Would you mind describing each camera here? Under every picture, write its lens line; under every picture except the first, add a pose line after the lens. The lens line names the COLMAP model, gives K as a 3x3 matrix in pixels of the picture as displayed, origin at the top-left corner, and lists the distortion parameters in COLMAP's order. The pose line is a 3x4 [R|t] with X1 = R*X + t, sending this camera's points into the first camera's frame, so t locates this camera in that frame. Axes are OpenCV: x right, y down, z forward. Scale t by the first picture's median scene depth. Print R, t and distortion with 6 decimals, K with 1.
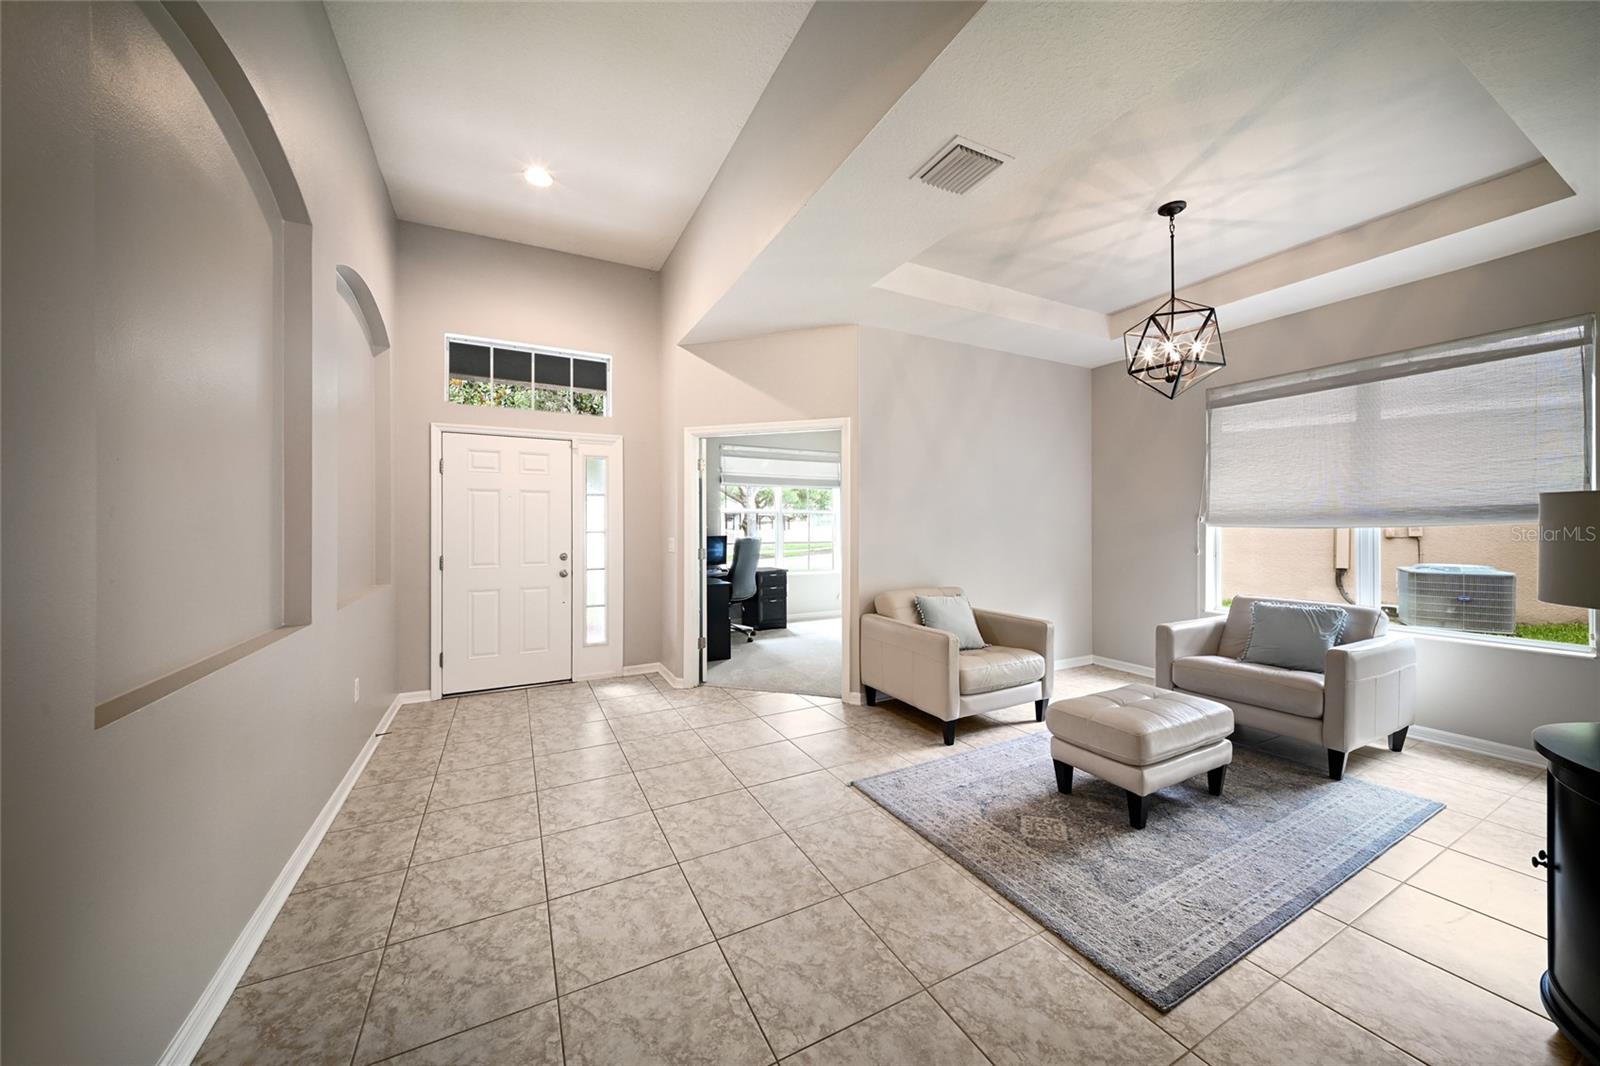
lens RADIAL K [[569.9, 0, 805.1], [0, 569.9, 527.4], [0, 0, 1]] dist [0.000594, -0.001317]
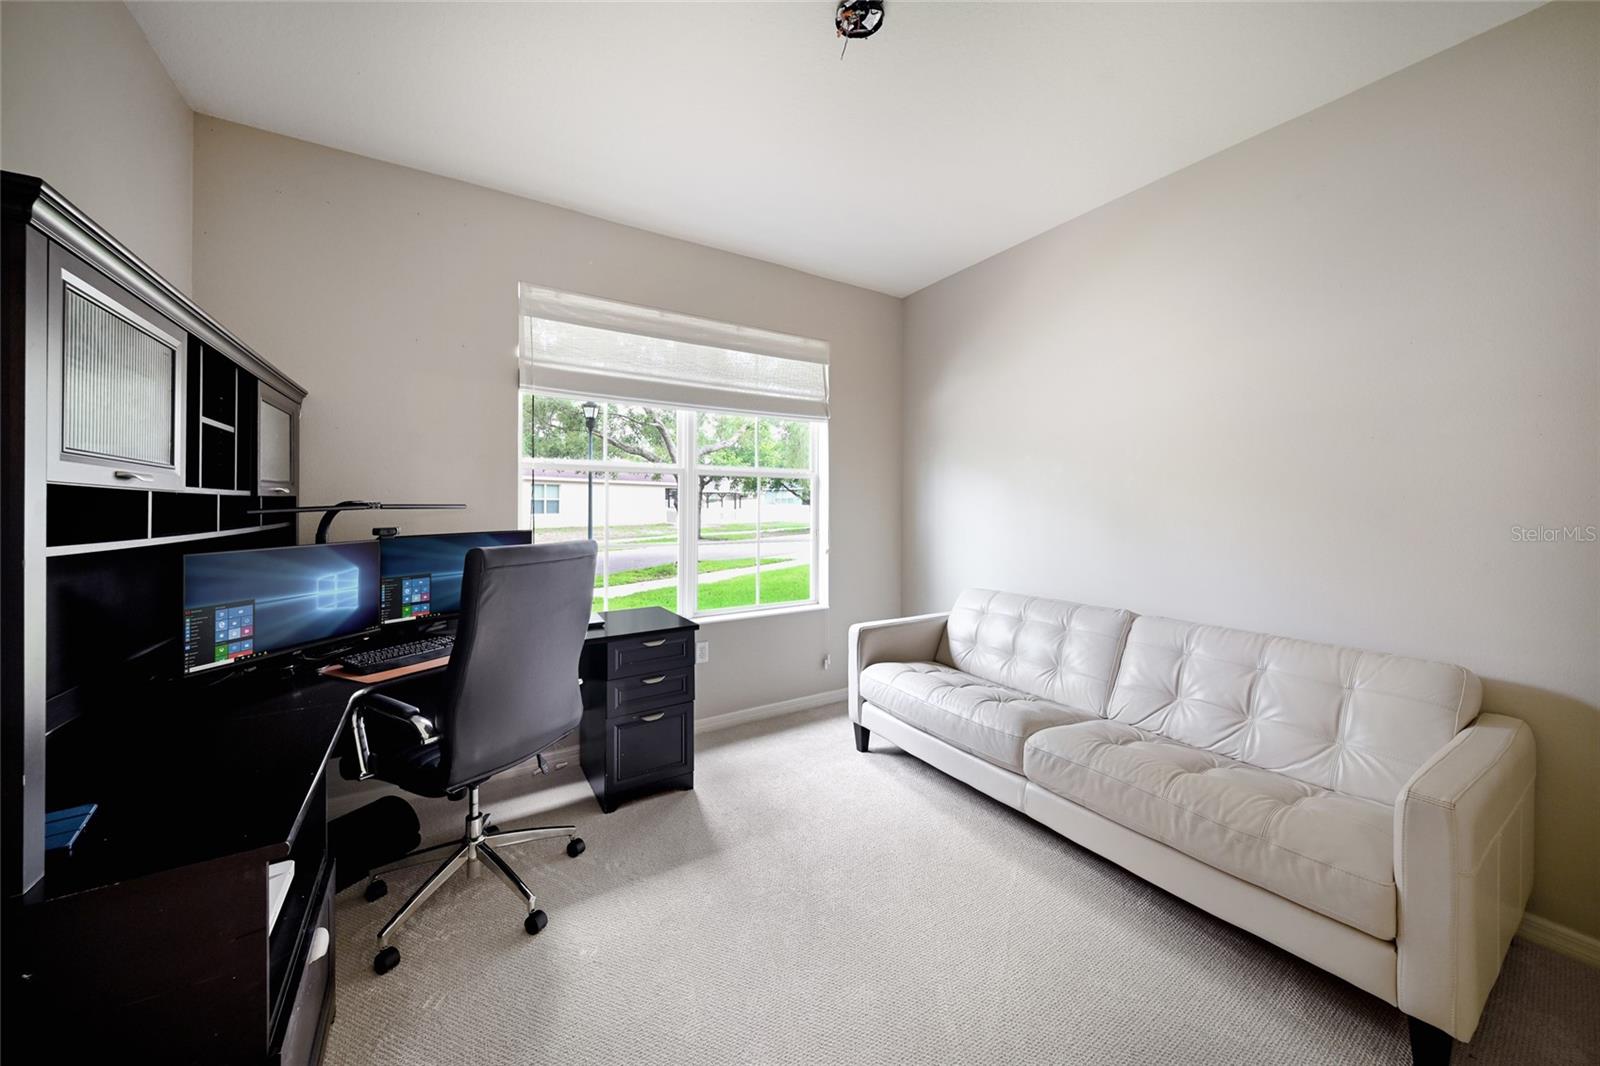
lens RADIAL K [[569.9, 0, 820.6], [0, 569.9, 504.0], [0, 0, 1]] dist [0.000594, -0.001317]
pose [[0.996699, 0.004559, 0.081063, 0.017542], [-0.004124, 0.999976, -0.005540, -0.000334], [-0.081086, 0.005187, 0.996694, 0.593408]]
